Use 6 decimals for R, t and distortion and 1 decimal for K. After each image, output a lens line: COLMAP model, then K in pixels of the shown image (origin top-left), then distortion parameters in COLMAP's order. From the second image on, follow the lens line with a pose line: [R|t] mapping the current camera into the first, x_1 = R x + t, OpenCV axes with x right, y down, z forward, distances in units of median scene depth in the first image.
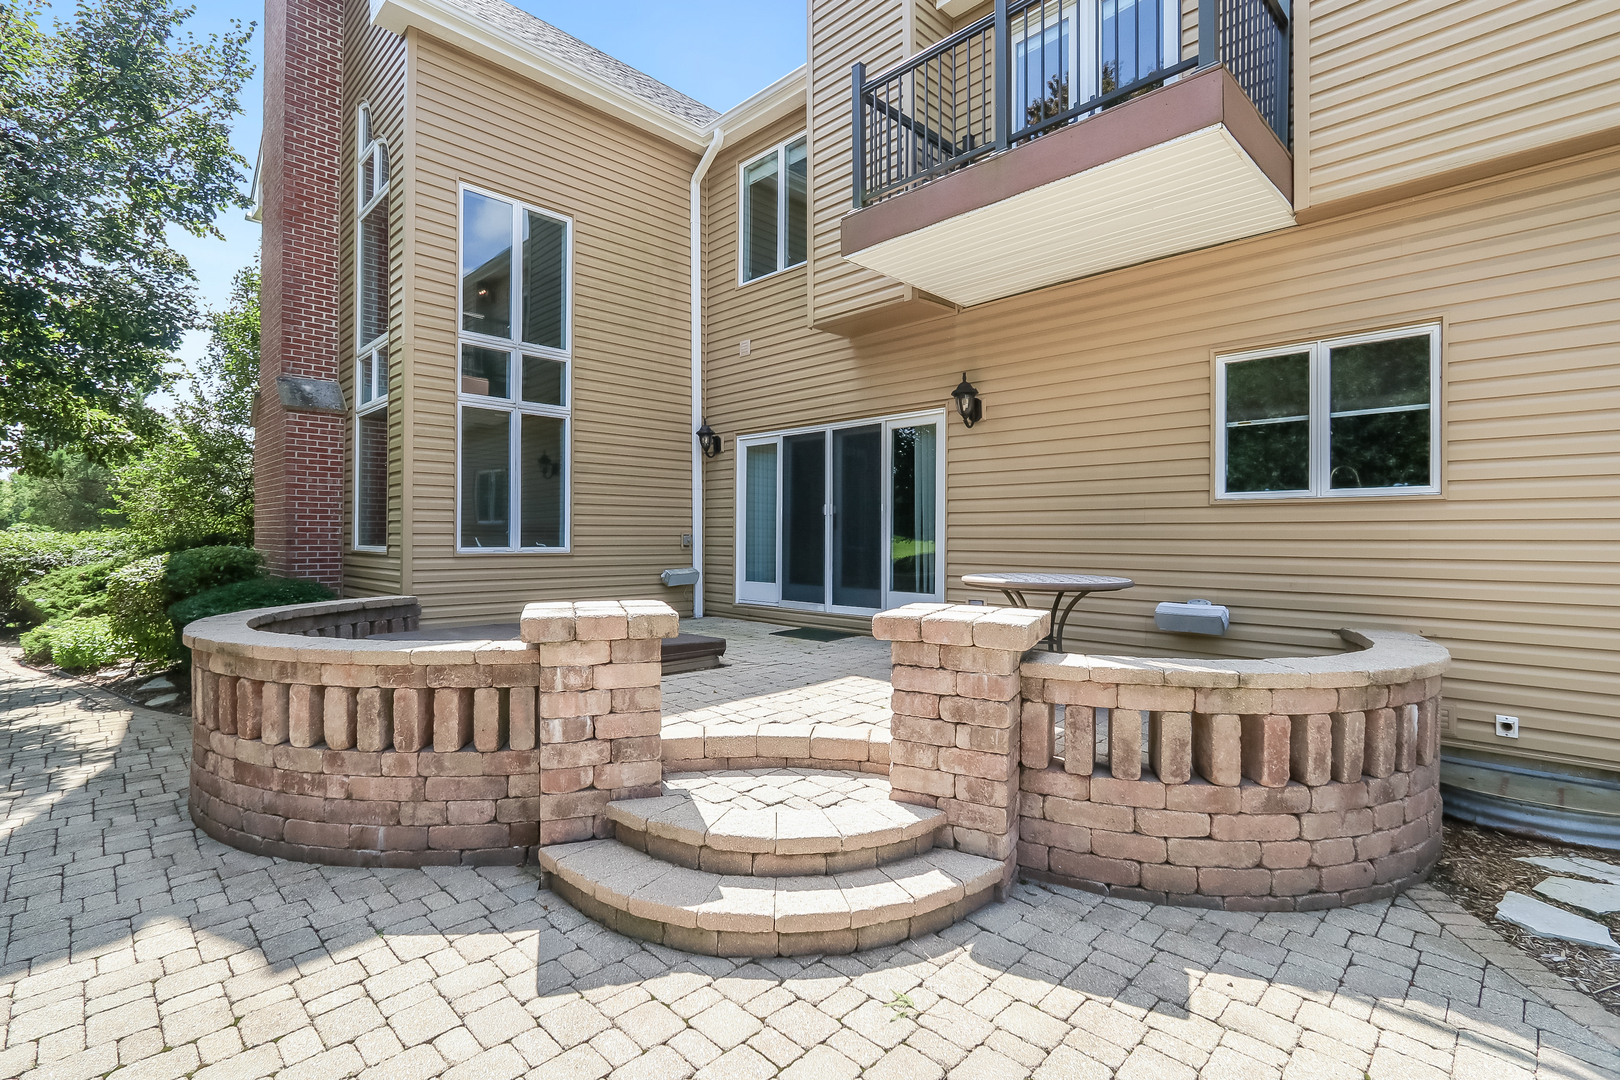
lens RADIAL K [[748.0, 0, 810.0], [0, 748.0, 540.0], [0, 0, 1]] dist [-0.002099, -0.000302]
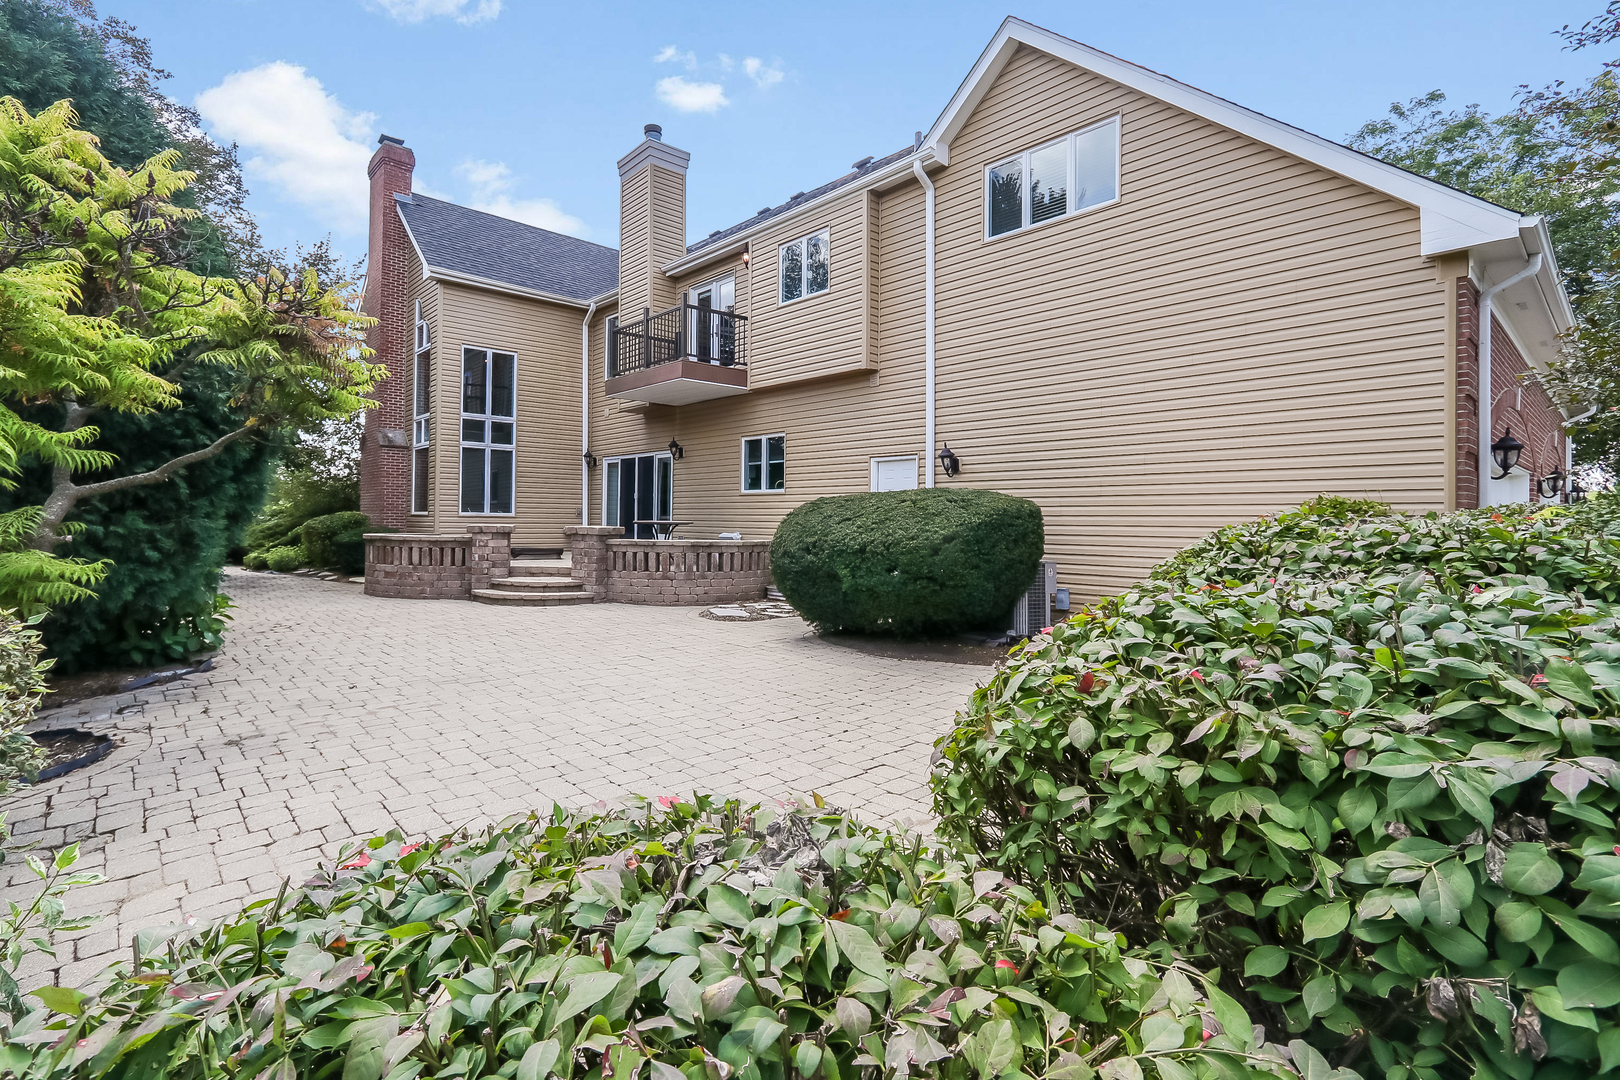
lens RADIAL K [[767.0, 0, 807.4], [0, 767.0, 520.5], [0, 0, 1]] dist [0.000060, 0.000018]
pose [[0.998919, 0.006737, -0.045992, 0.633100], [-0.007030, 0.999956, -0.006200, 0.040297], [0.045948, 0.006516, 0.998923, -1.165977]]
